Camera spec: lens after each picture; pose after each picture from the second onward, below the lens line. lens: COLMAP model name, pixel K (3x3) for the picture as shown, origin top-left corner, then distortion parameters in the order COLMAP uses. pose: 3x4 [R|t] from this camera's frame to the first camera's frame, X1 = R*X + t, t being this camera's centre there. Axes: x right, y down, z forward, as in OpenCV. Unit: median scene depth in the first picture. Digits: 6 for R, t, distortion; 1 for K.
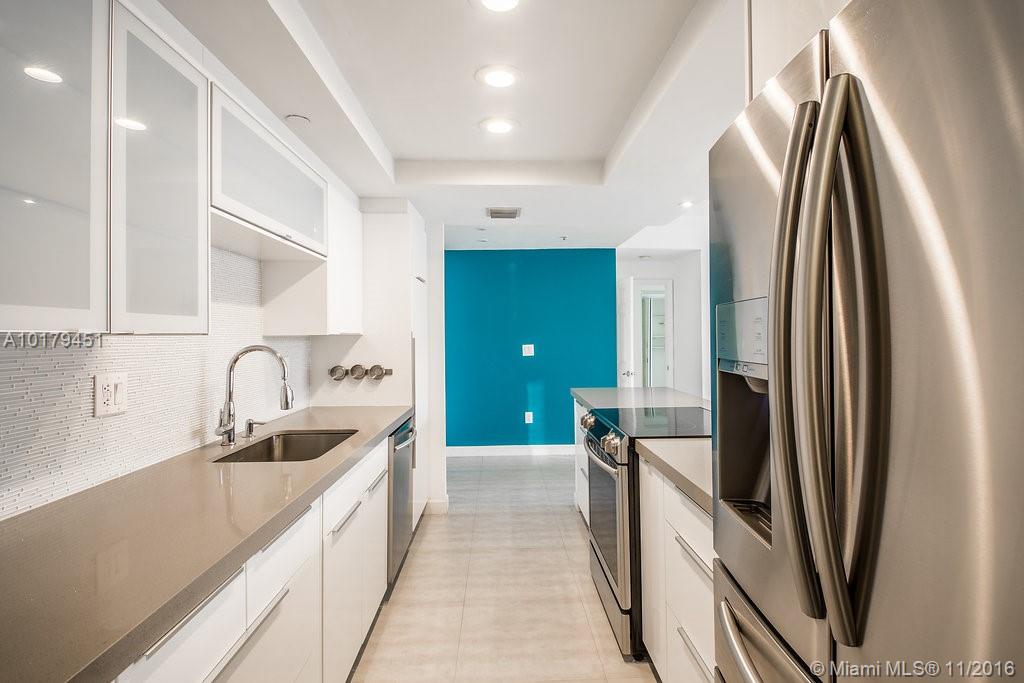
lens RADIAL K [[488.7, 0, 515.5], [0, 488.7, 329.7], [0, 0, 1]] dist [0.038113, -0.030759]
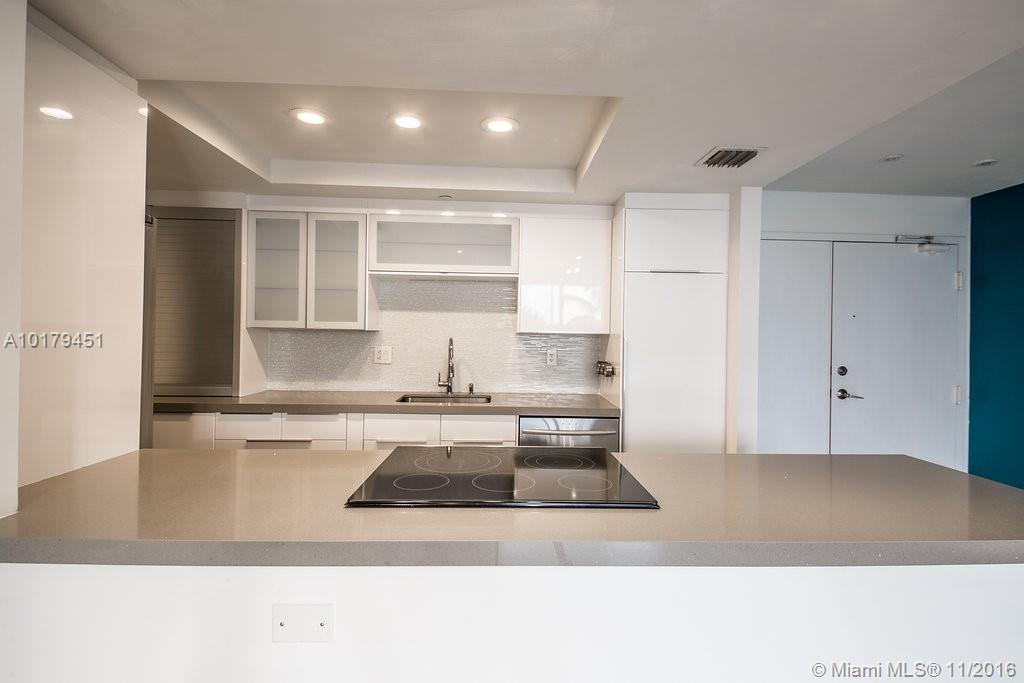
lens RADIAL K [[478.4, 0, 517.7], [0, 478.4, 329.9], [0, 0, 1]] dist [0.032303, -0.029857]
pose [[-0.000448, 0.005599, -0.999984, 0.964187], [-0.005475, 0.999969, 0.005601, -0.004330], [0.999985, 0.005478, -0.000417, 1.058362]]
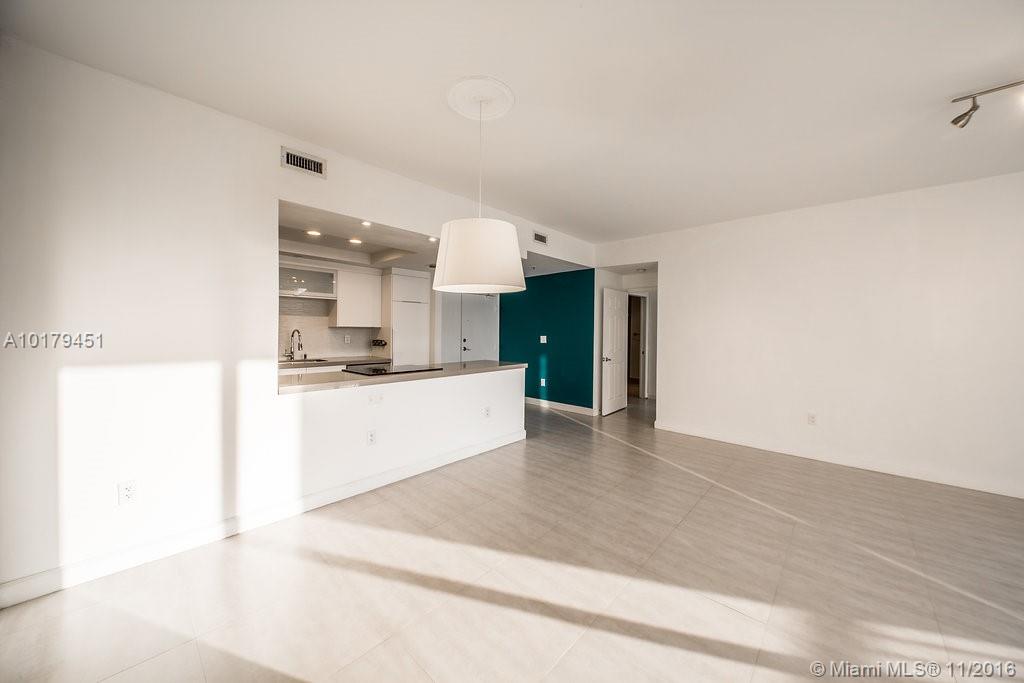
lens RADIAL K [[357.3, 0, 517.0], [0, 357.3, 331.7], [0, 0, 1]] dist [0.018093, -0.016321]
pose [[0.713238, 0.017094, -0.700713, 1.813218], [-0.008512, 0.999840, 0.015728, -0.000983], [0.700870, -0.005253, 0.713270, 0.298332]]
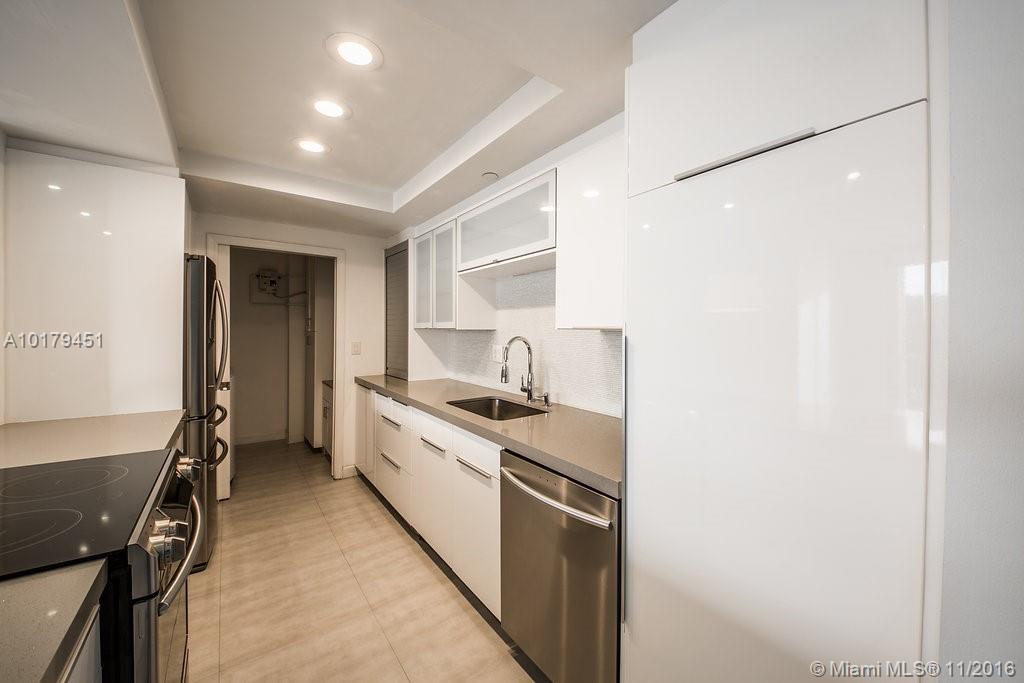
lens RADIAL K [[378.5, 0, 516.7], [0, 378.5, 331.5], [0, 0, 1]] dist [0.014168, -0.013653]
pose [[-0.820205, 0.004543, -0.572052, 0.100348], [0.006373, 0.999979, -0.001196, 0.015784], [0.572034, -0.004626, -0.820217, 1.642481]]
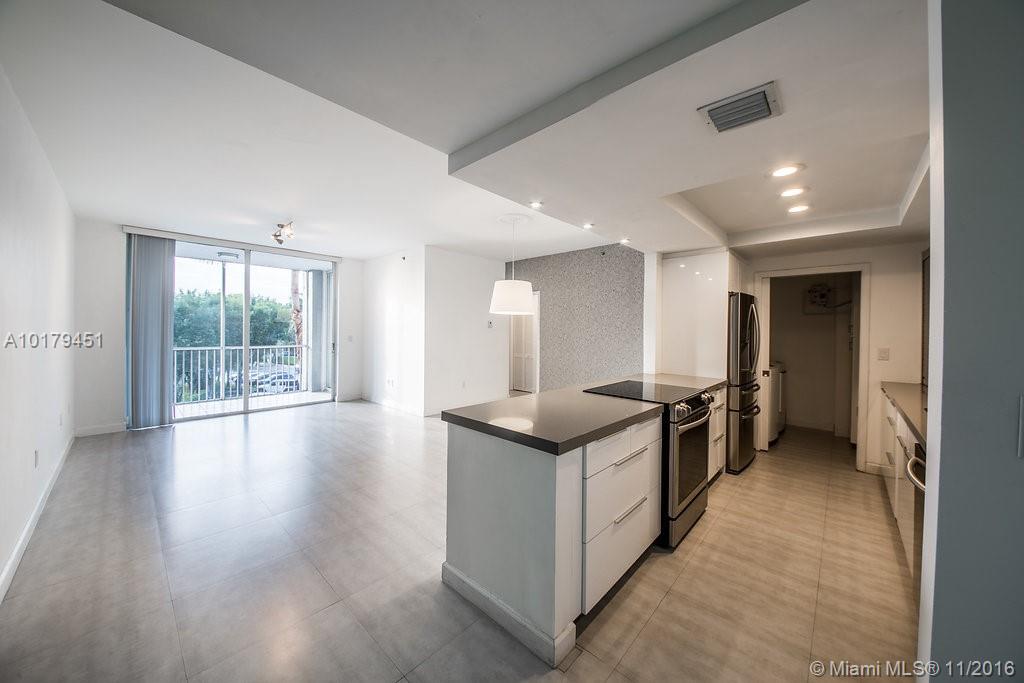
lens RADIAL K [[357.3, 0, 517.0], [0, 357.3, 331.7], [0, 0, 1]] dist [0.018093, -0.016321]
pose [[-0.714777, -0.001728, 0.699350, -0.189913], [-0.012194, 0.999876, -0.009993, 0.016933], [-0.699246, -0.015670, -0.714709, 2.169066]]
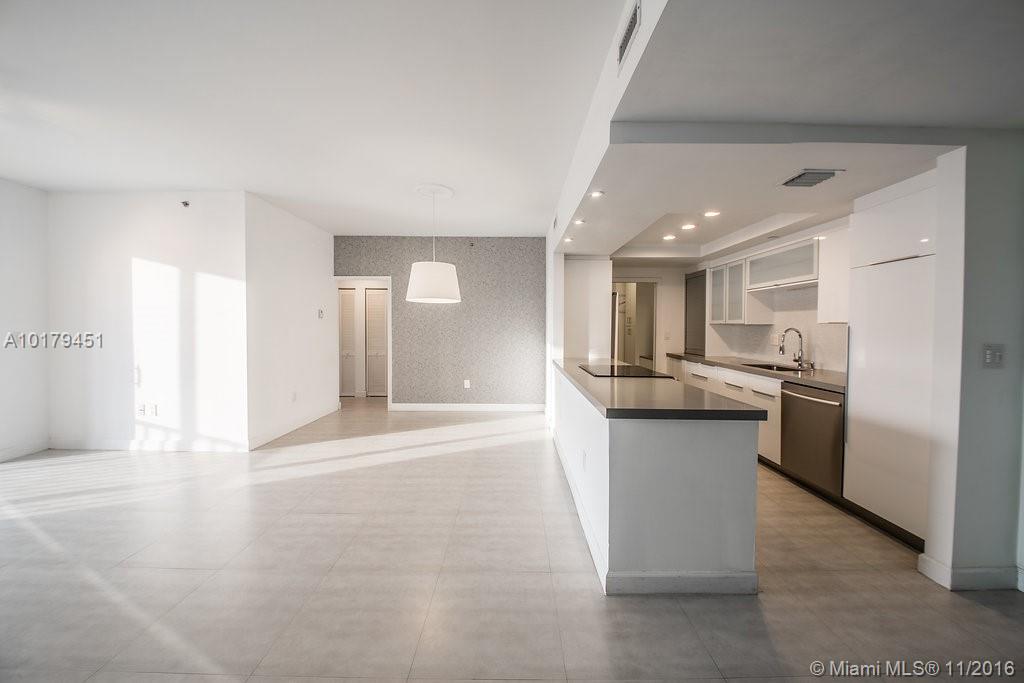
lens RADIAL K [[357.3, 0, 517.0], [0, 357.3, 331.7], [0, 0, 1]] dist [0.018093, -0.016321]
pose [[-0.999535, 0.002092, 0.030404, 0.689599], [0.002327, 0.999968, 0.007688, 0.028075], [-0.030387, 0.007755, -0.999508, 2.447025]]
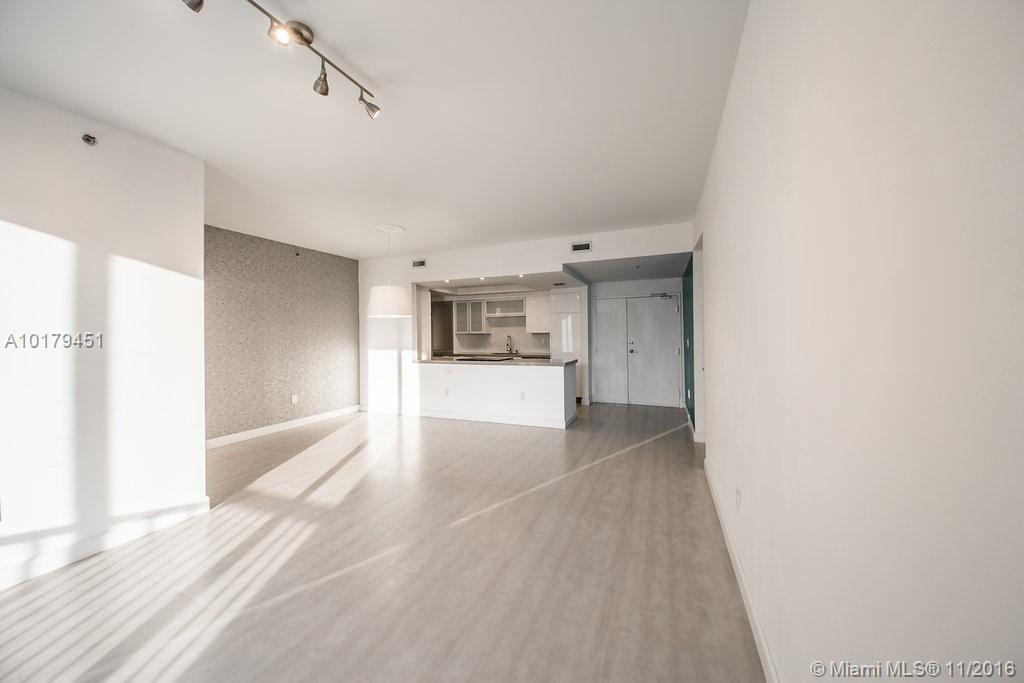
lens RADIAL K [[357.3, 0, 517.0], [0, 357.3, 331.7], [0, 0, 1]] dist [0.018093, -0.016321]
pose [[-0.407445, 0.004569, -0.913218, 2.602896], [0.024803, 0.999674, -0.006064, 0.017024], [0.912893, -0.025121, -0.407426, 2.306120]]
